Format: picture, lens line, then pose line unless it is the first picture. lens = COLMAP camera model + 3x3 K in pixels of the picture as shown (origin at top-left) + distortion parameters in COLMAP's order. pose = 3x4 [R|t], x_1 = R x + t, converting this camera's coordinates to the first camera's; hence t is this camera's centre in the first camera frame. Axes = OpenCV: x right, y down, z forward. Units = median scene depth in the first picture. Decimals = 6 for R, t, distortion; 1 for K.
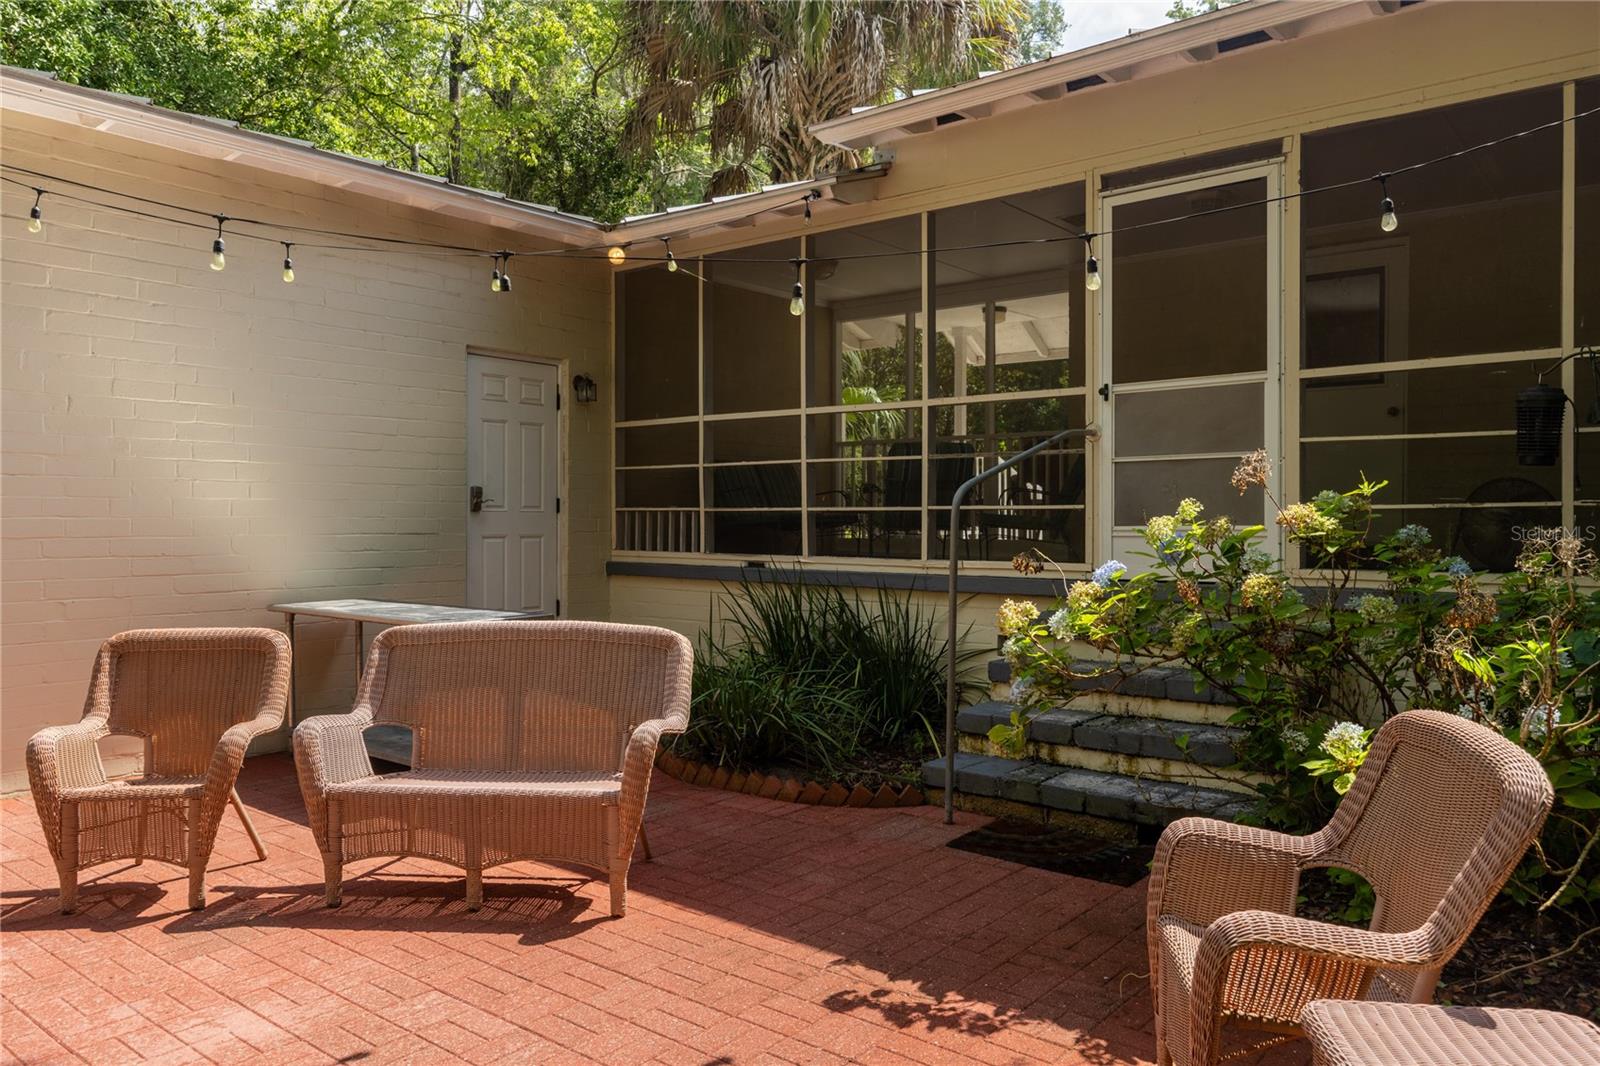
lens RADIAL K [[1129.8, 0, 804.9], [0, 1129.8, 524.1], [0, 0, 1]] dist [-0.006188, 0.002576]
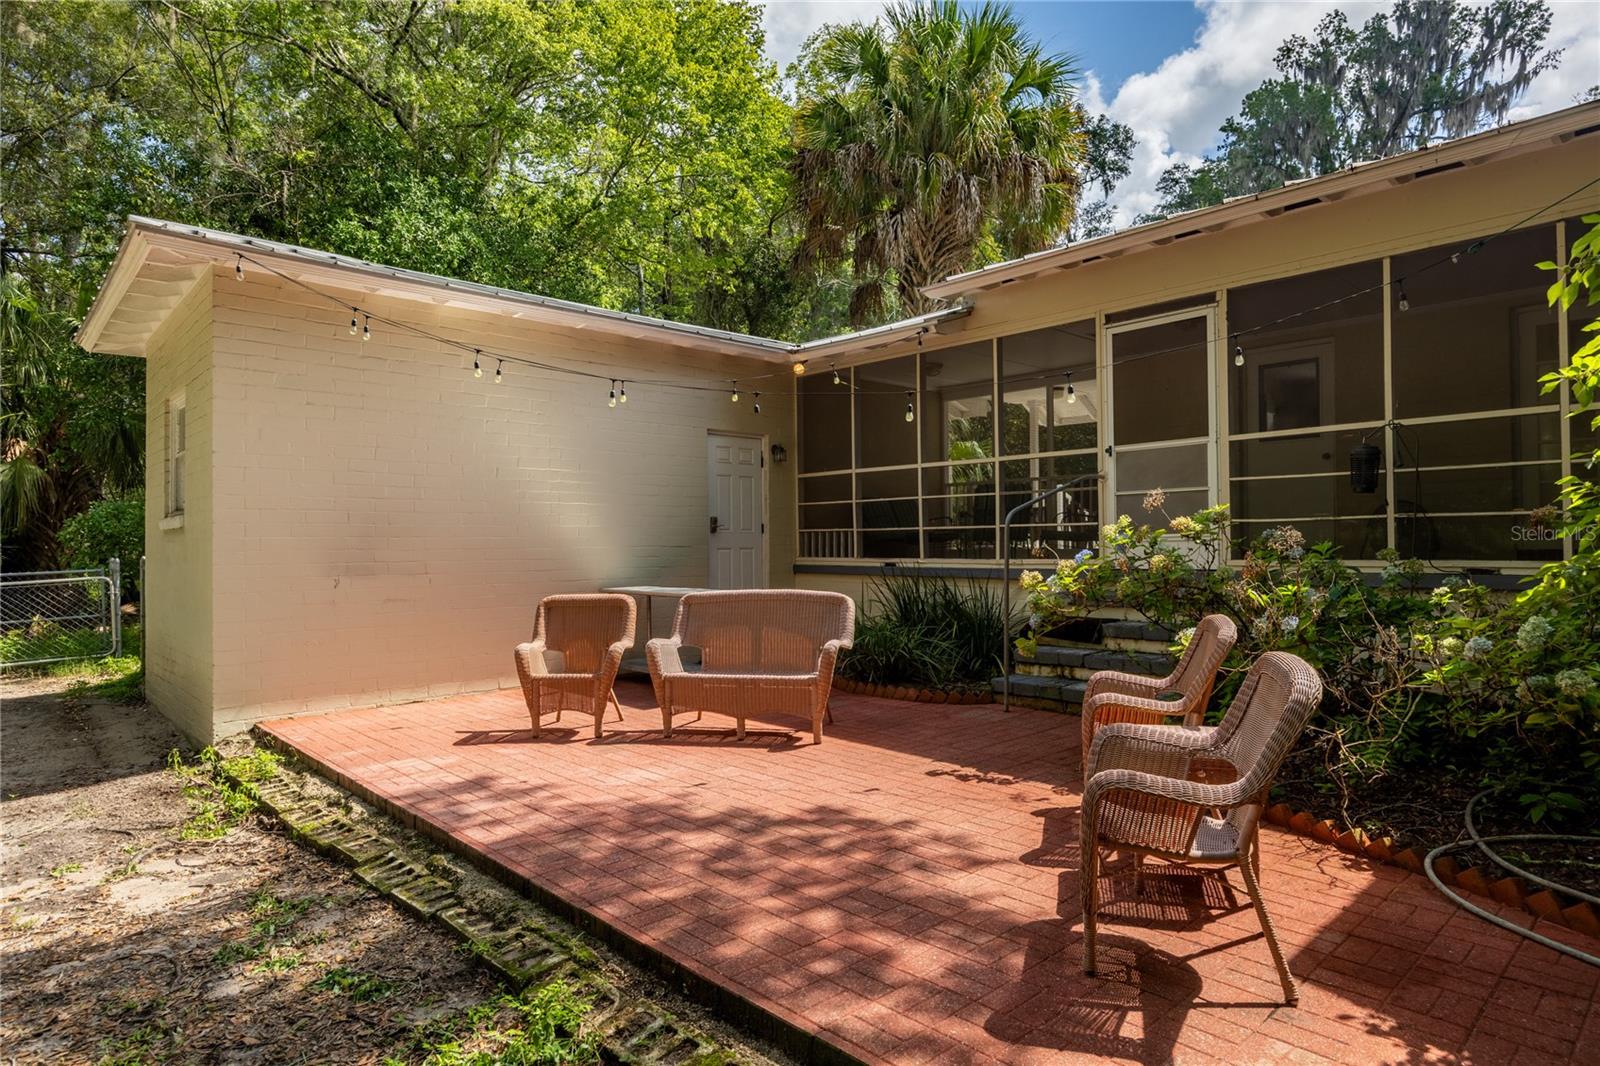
lens RADIAL K [[913.3, 0, 804.0], [0, 913.3, 531.8], [0, 0, 1]] dist [0.006126, -0.008060]
pose [[0.990297, -0.012669, -0.138388, 0.016953], [0.010294, 0.999787, -0.017867, 0.015044], [0.138585, 0.016269, 0.990217, -0.324018]]
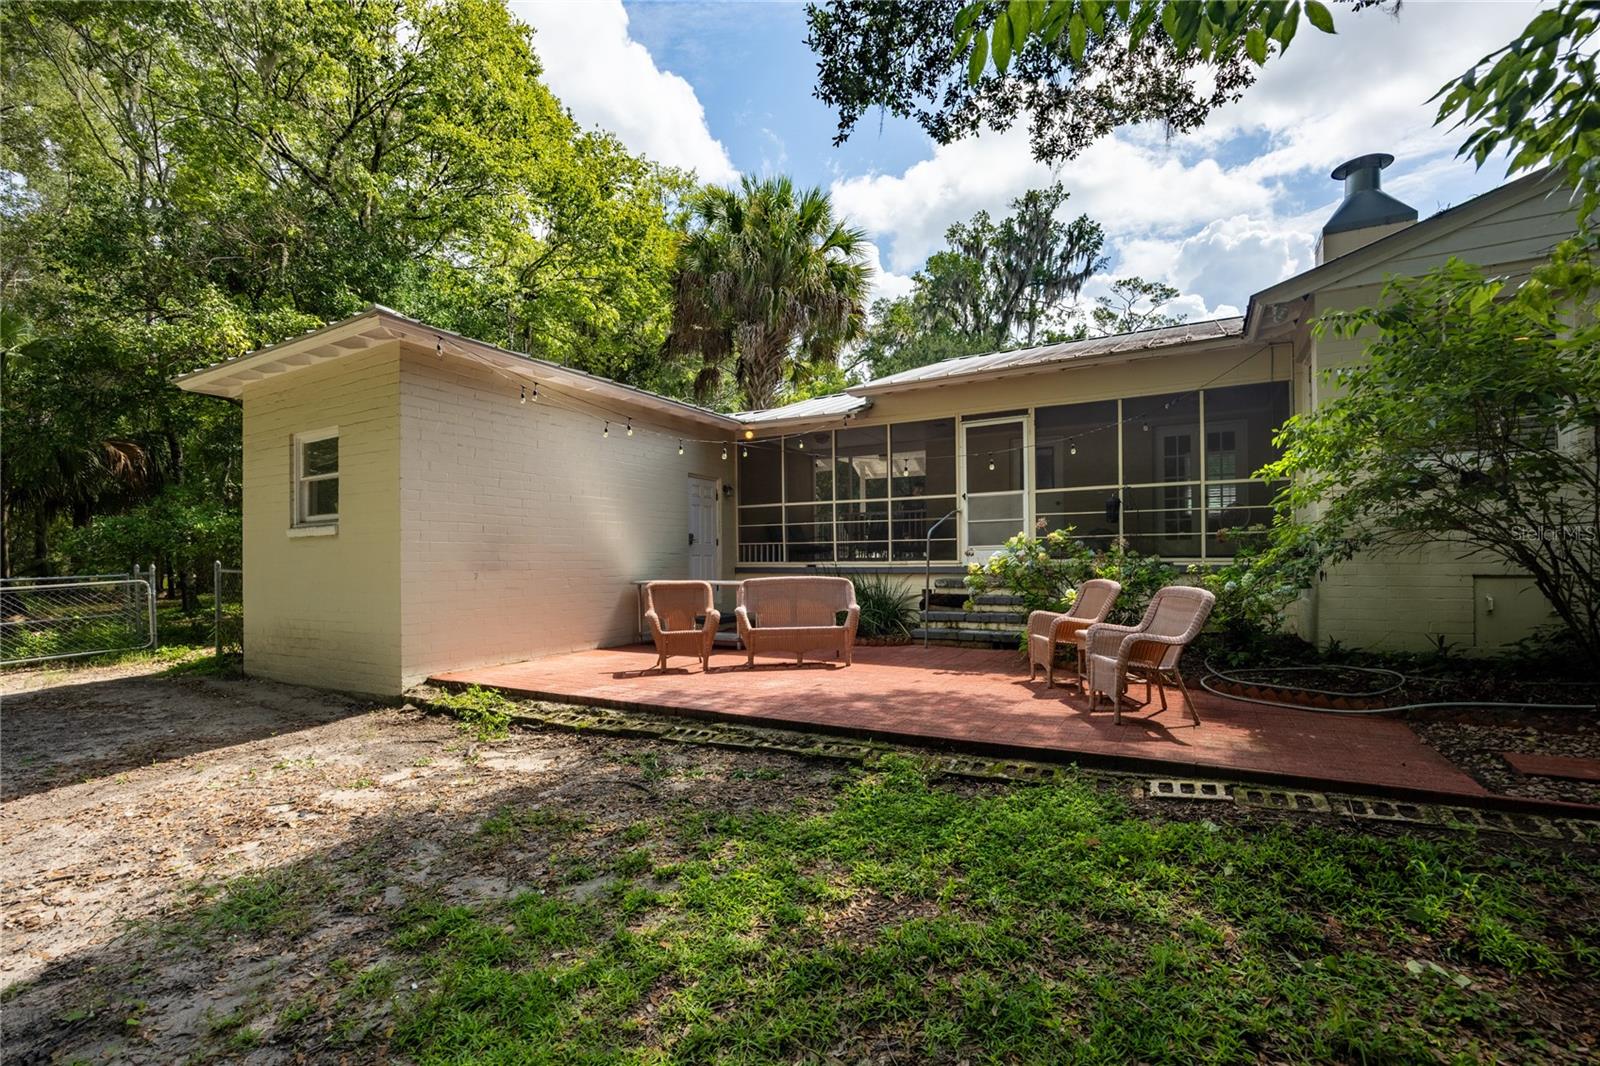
lens RADIAL K [[712.1, 0, 793.8], [0, 712.1, 560.7], [0, 0, 1]] dist [-0.012309, 0.000136]
pose [[0.985704, -0.009268, 0.168231, -0.414775], [0.010557, 0.999921, -0.006772, 0.042870], [-0.168155, 0.008451, 0.985724, -0.593066]]
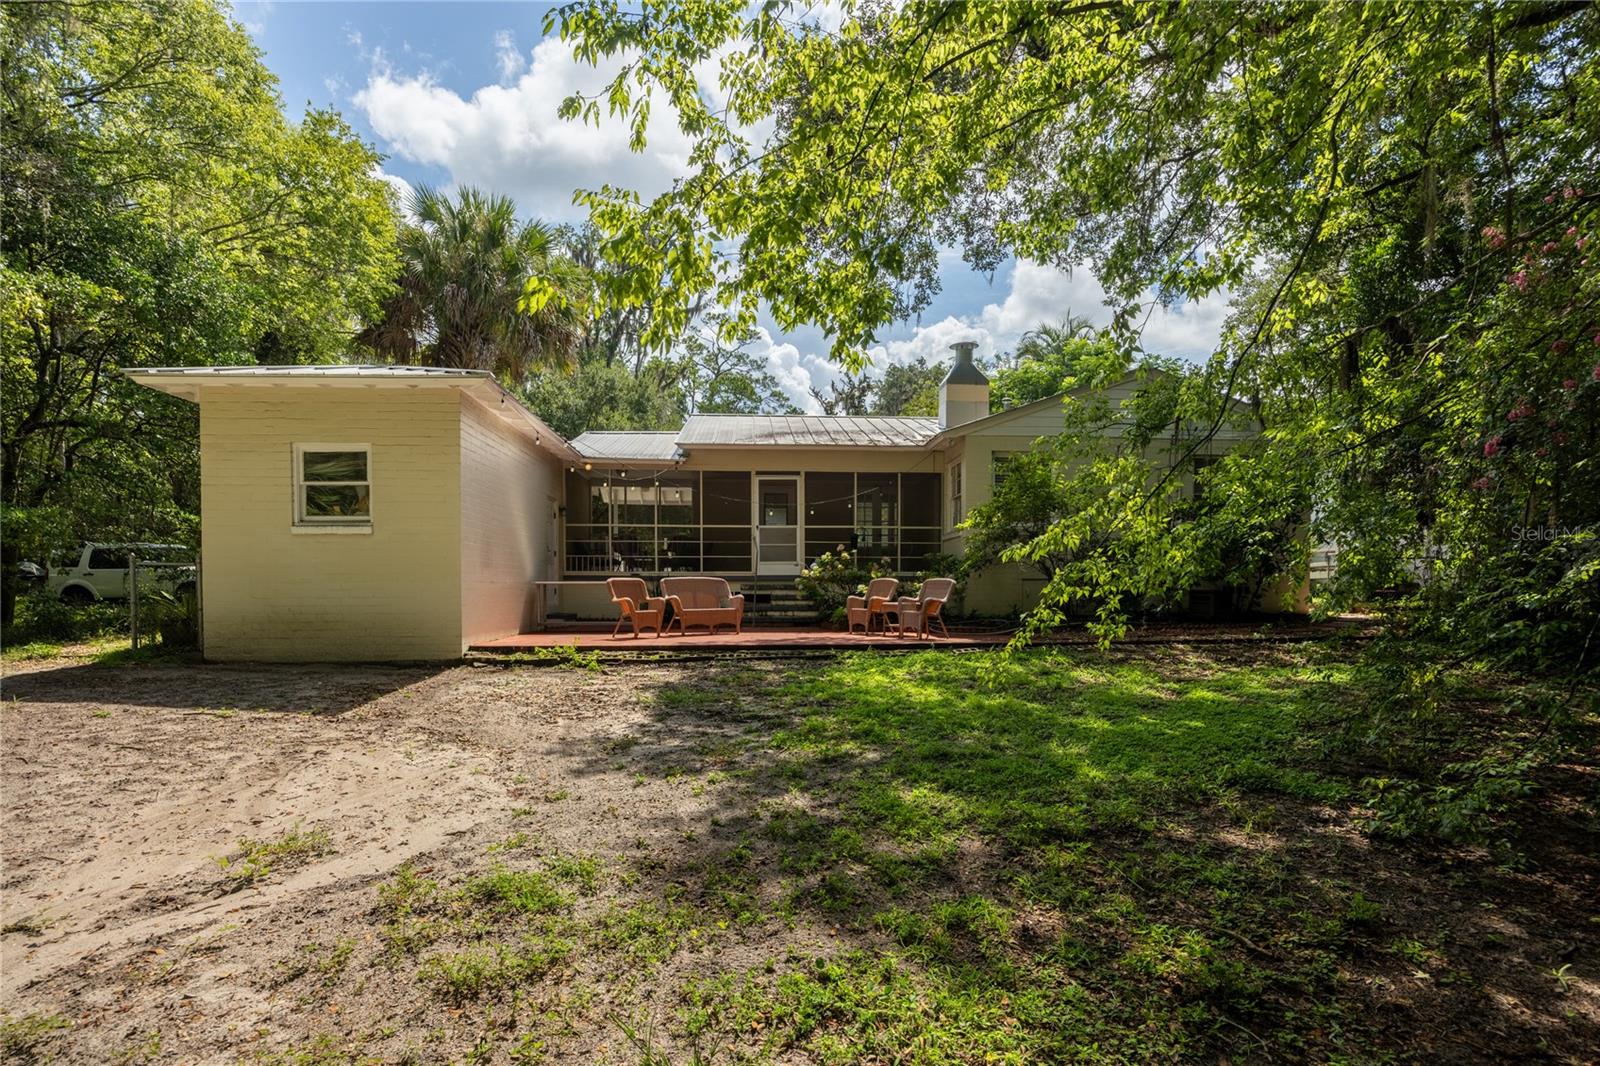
lens RADIAL K [[862.5, 0, 801.7], [0, 862.5, 614.6], [0, 0, 1]] dist [-0.000707, -0.000128]
pose [[0.721889, -0.017397, 0.691790, -1.659126], [0.007827, 0.999825, 0.016976, 0.132942], [-0.691965, -0.006841, 0.721899, -1.232658]]
